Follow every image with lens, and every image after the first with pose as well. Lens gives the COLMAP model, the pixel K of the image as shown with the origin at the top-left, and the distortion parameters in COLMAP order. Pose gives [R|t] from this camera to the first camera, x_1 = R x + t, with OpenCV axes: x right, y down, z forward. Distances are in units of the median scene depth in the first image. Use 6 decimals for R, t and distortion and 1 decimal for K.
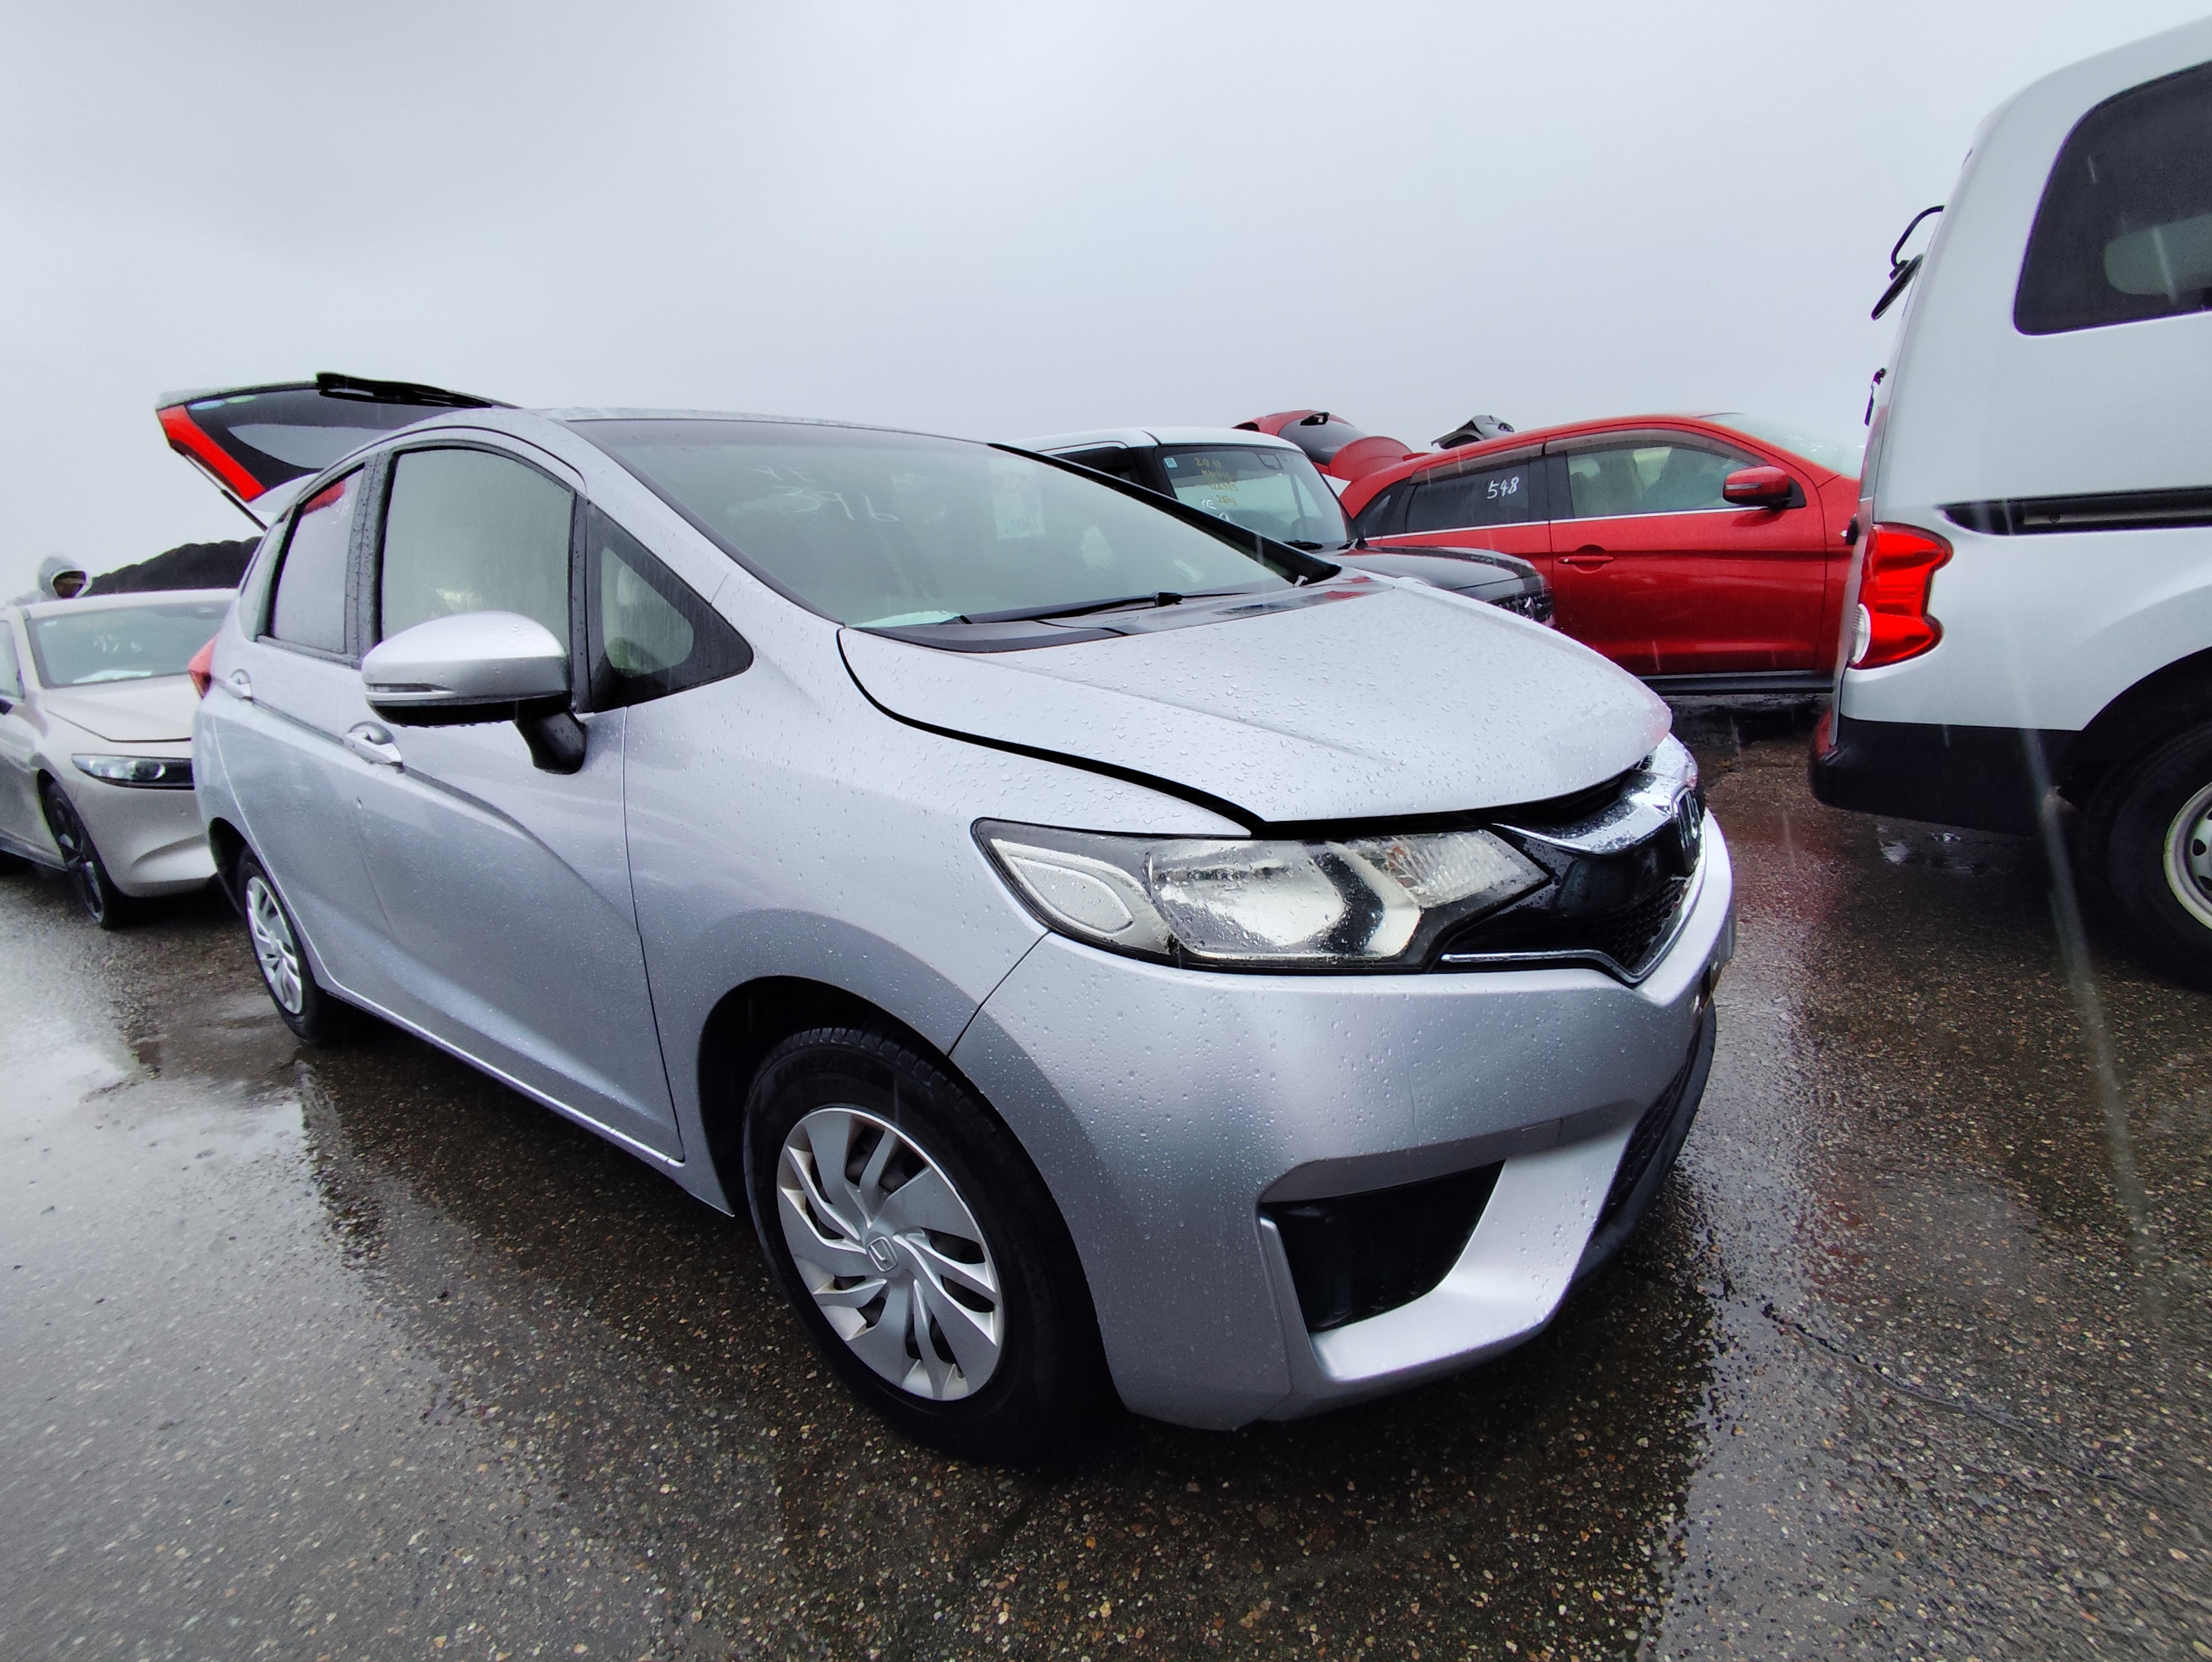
lens RADIAL K [[1031.5, 0, 1114.2], [0, 1031.5, 840.1], [0, 0, 1]] dist [0.010481, -0.010762]
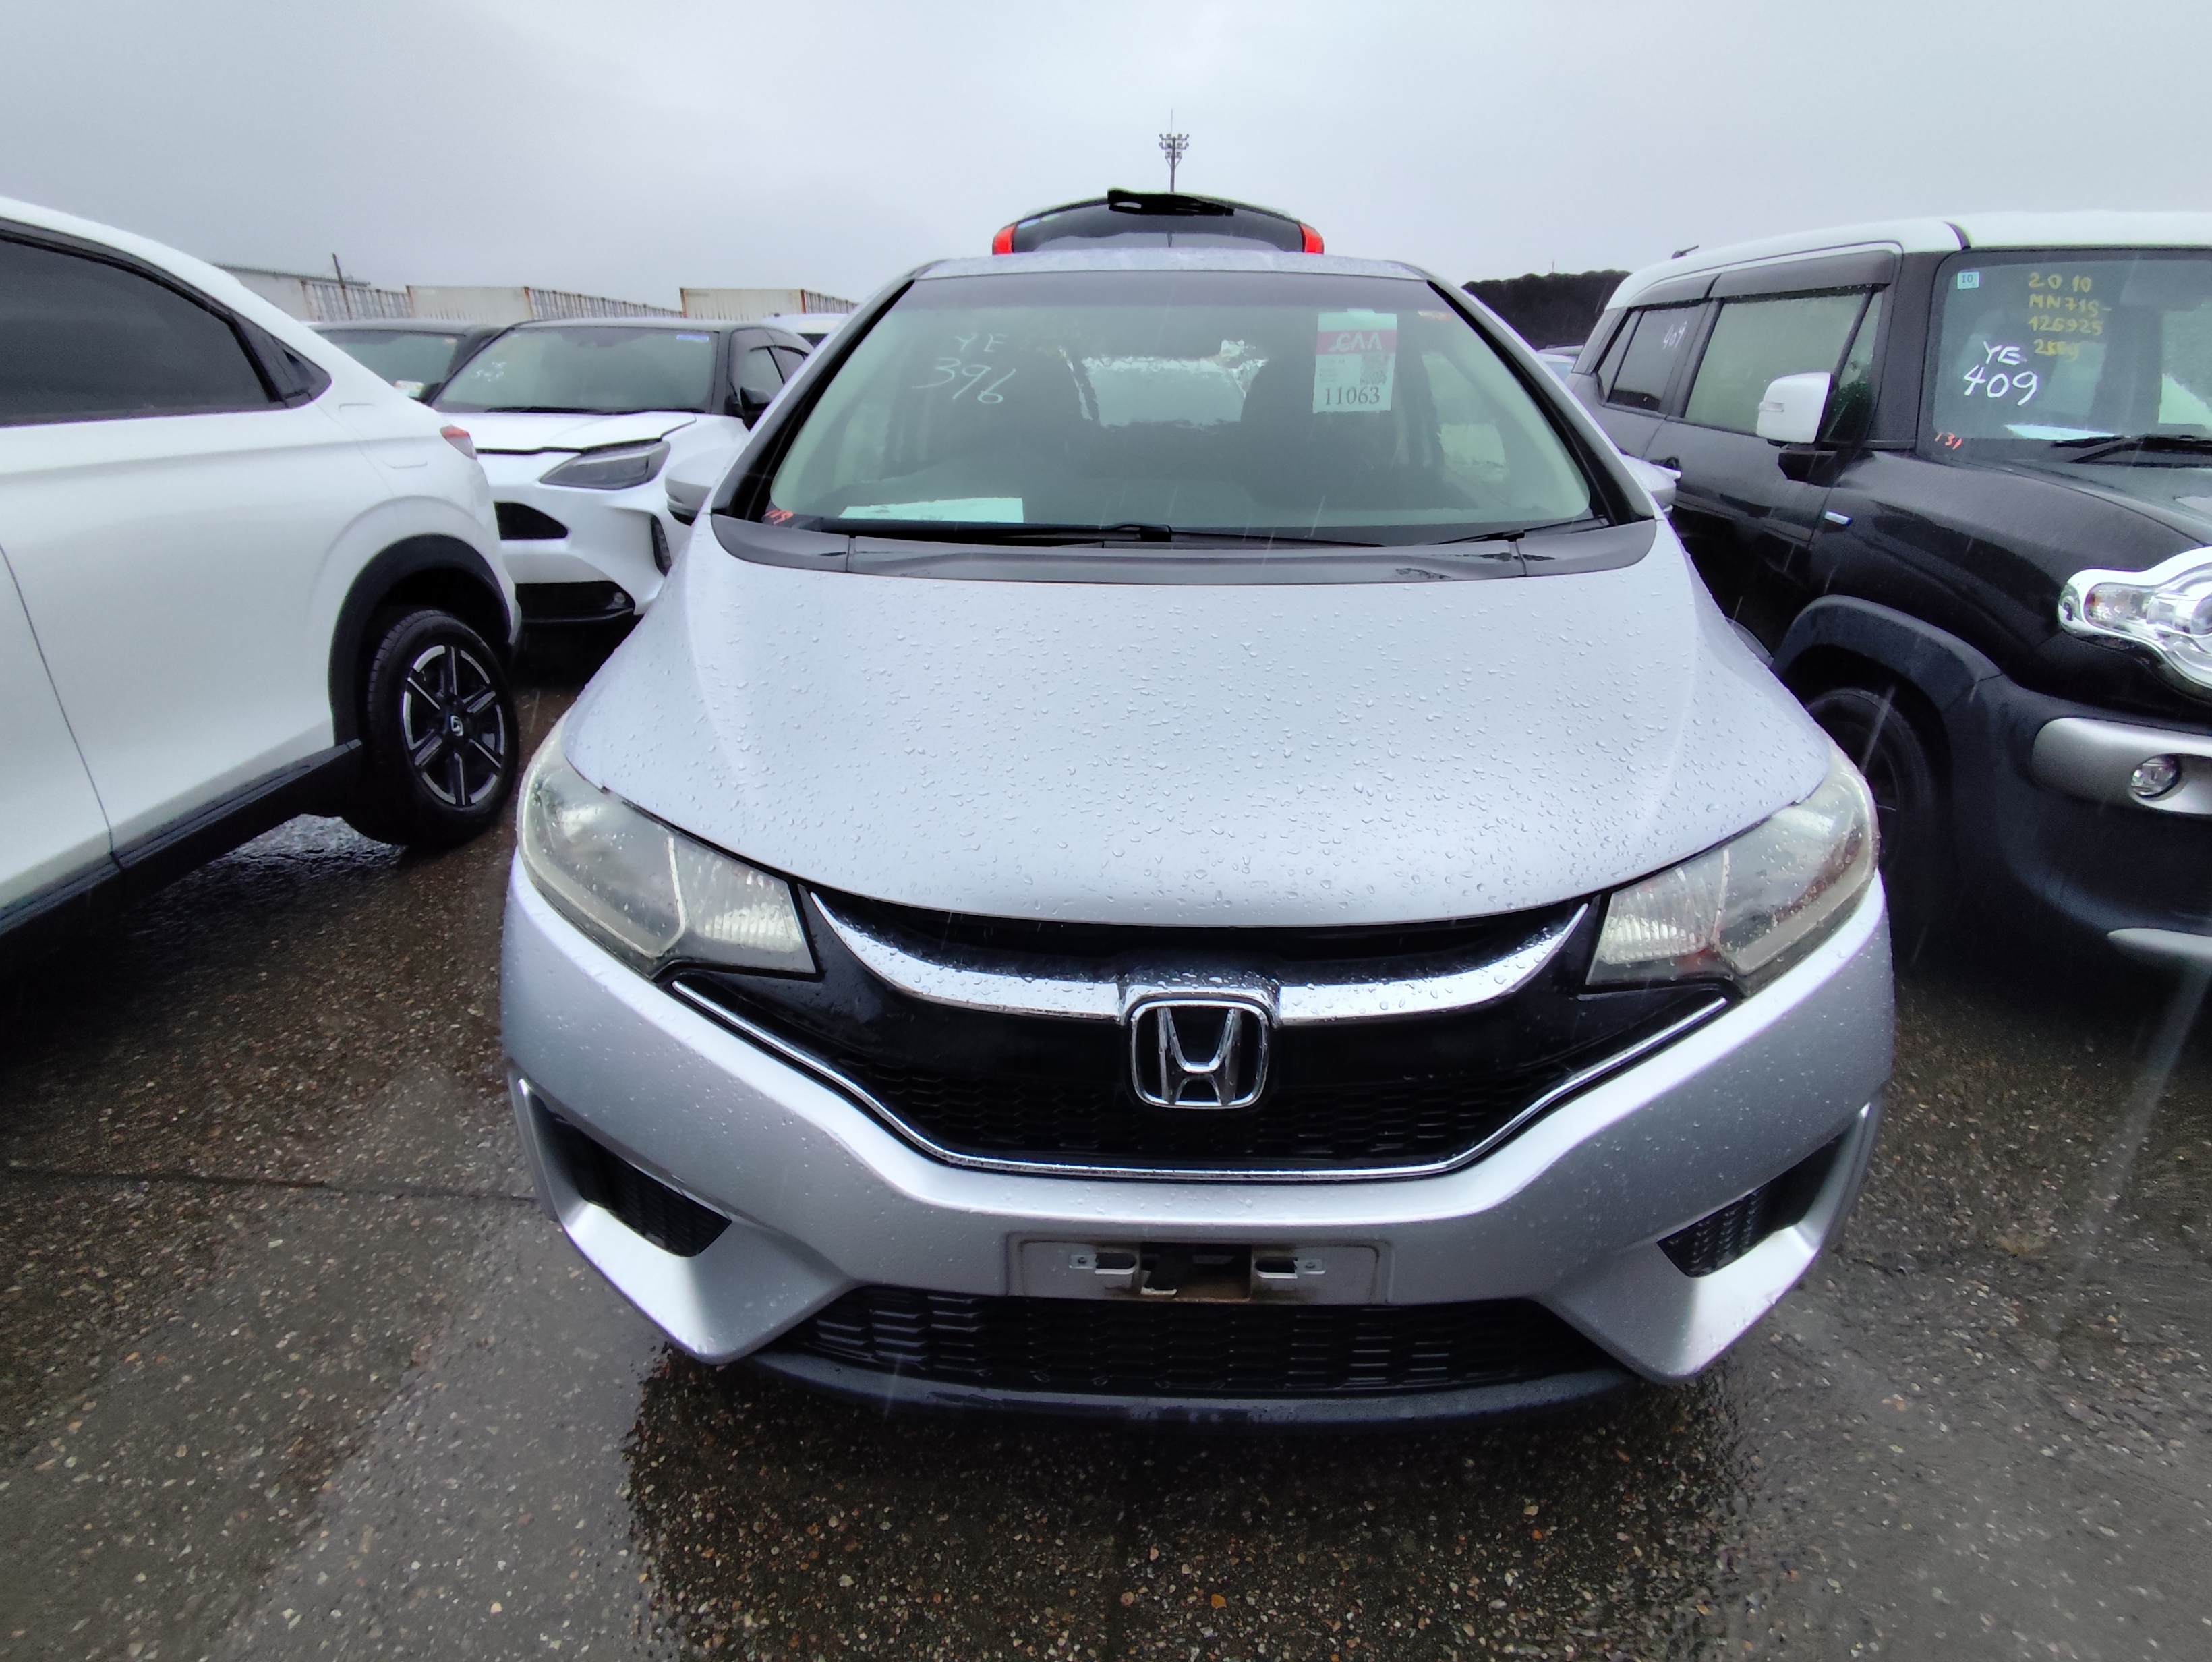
lens RADIAL K [[1031.5, 0, 1114.2], [0, 1031.5, 840.1], [0, 0, 1]] dist [0.010481, -0.010762]
pose [[0.584522, 0.407820, -0.701439, 1.137500], [-0.259715, 0.913061, 0.314433, -0.407941], [0.768689, -0.001619, 0.639621, 0.661599]]
